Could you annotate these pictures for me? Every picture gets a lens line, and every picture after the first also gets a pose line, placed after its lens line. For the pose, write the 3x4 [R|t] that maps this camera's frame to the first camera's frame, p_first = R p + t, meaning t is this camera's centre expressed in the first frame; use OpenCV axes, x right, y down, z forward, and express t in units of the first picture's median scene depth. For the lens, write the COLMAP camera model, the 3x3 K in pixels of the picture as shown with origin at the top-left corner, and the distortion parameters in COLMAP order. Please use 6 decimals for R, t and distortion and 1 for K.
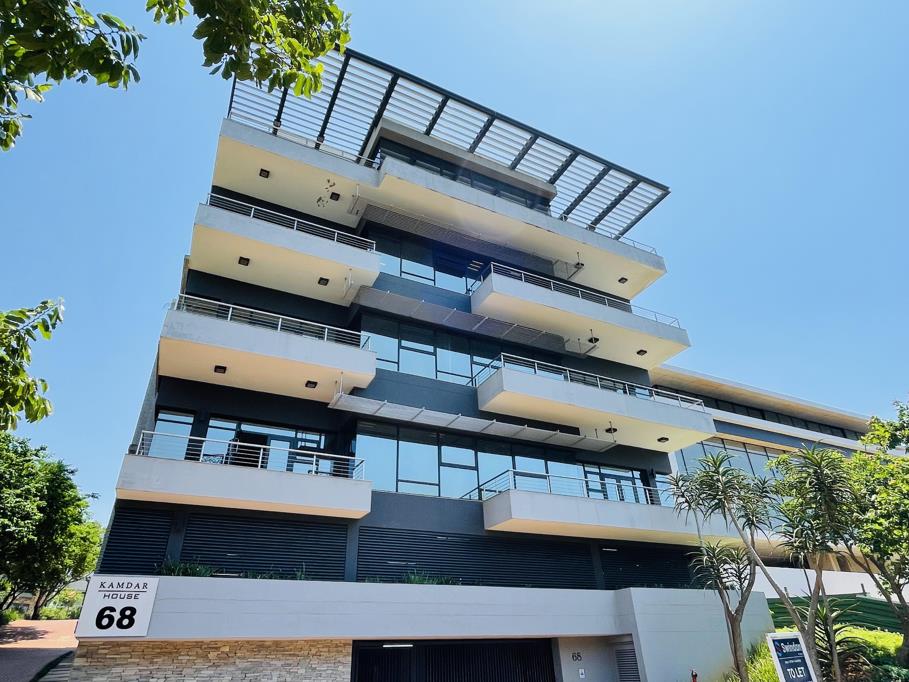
lens RADIAL K [[544.6, 0, 454.5], [0, 544.6, 341.0], [0, 0, 1]] dist [-0.001581, 0.002058]
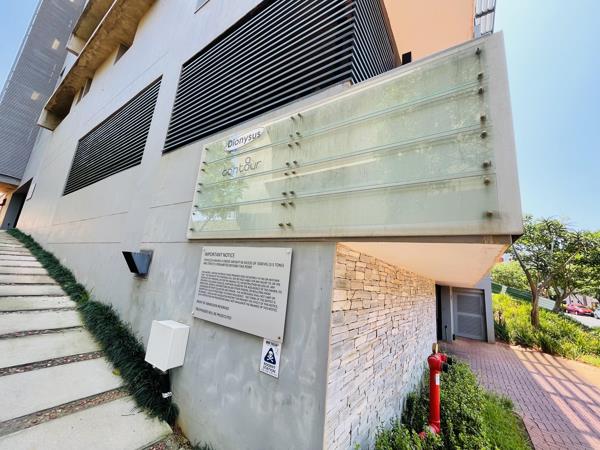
lens RADIAL K [[242.4, 0, 300.0], [0, 242.4, 225.0], [0, 0, 1]] dist [-0.000506, 0.000206]
pose [[0.867233, 0.211707, 0.450651, -0.607731], [-0.353389, 0.899316, 0.257580, 0.403190], [-0.350746, -0.382637, 0.854732, 0.699277]]
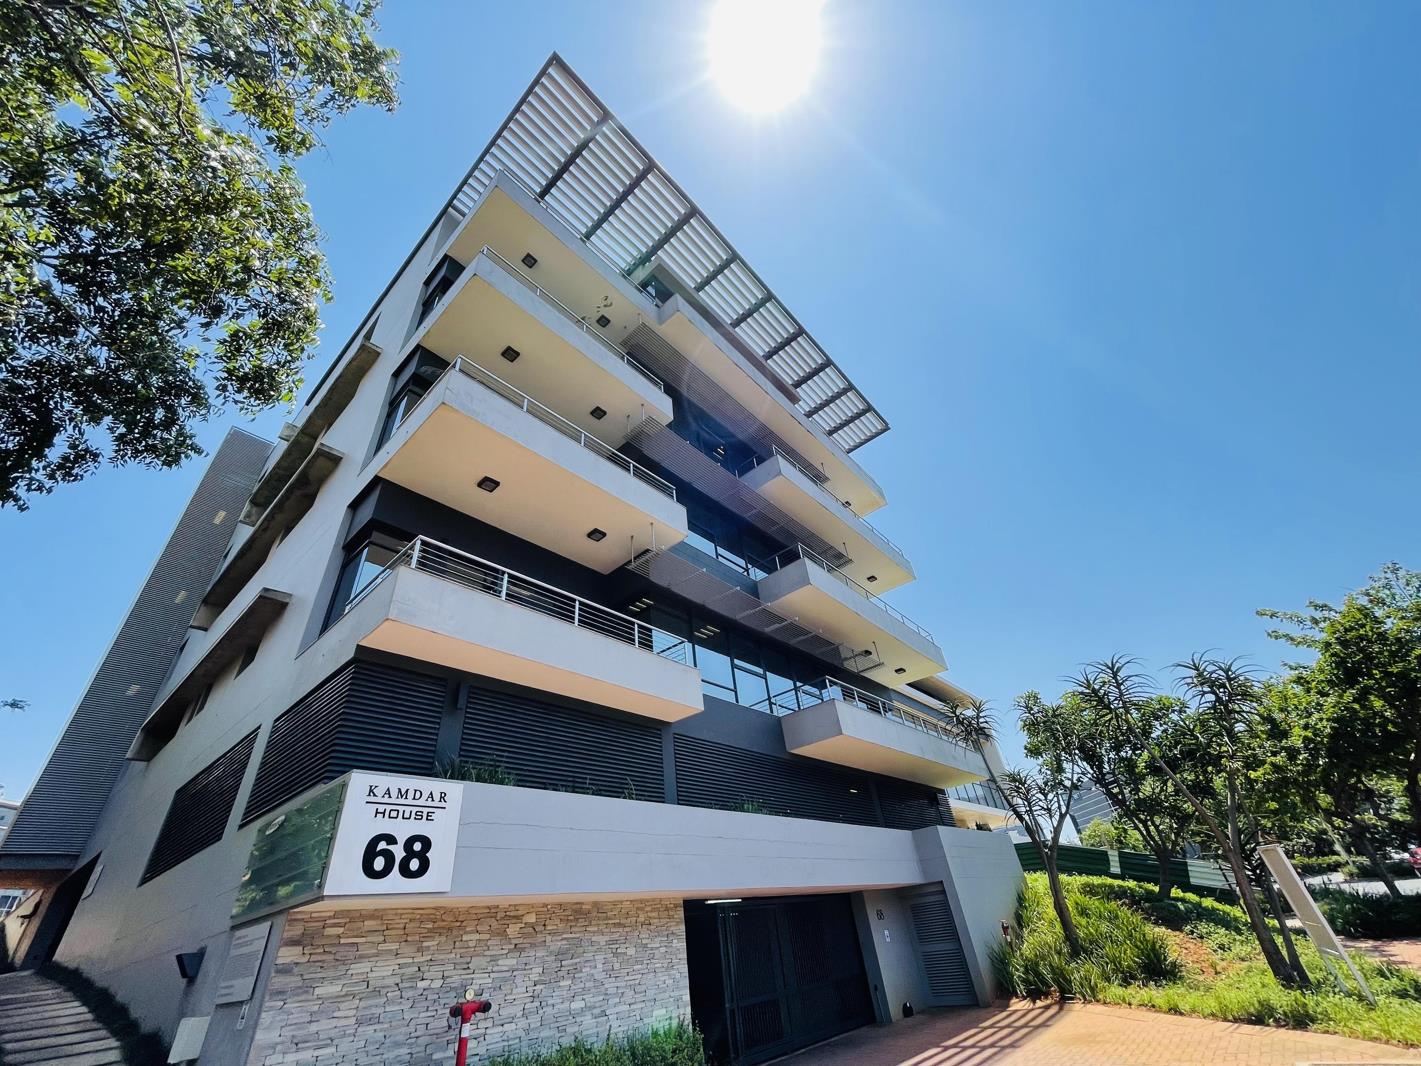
lens RADIAL K [[574.0, 0, 710.5], [0, 574.0, 533.0], [0, 0, 1]] dist [-0.000506, 0.000206]
pose [[0.924095, 0.166844, 0.343818, -0.451011], [-0.128305, 0.982895, -0.132116, 0.185661], [-0.359980, 0.077974, 0.929696, 0.280041]]
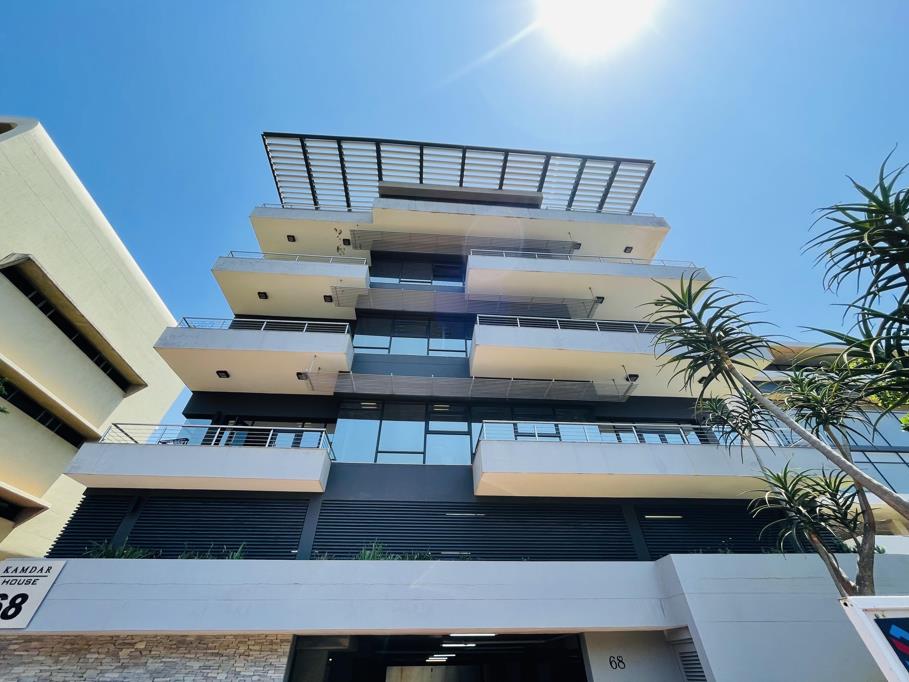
lens RADIAL K [[367.2, 0, 454.5], [0, 367.2, 341.0], [0, 0, 1]] dist [-0.000506, 0.000206]
pose [[0.924349, -0.239335, -0.297151, 0.306413], [0.180931, 0.960619, -0.210890, 0.263245], [0.335922, 0.141172, 0.931250, 0.465867]]
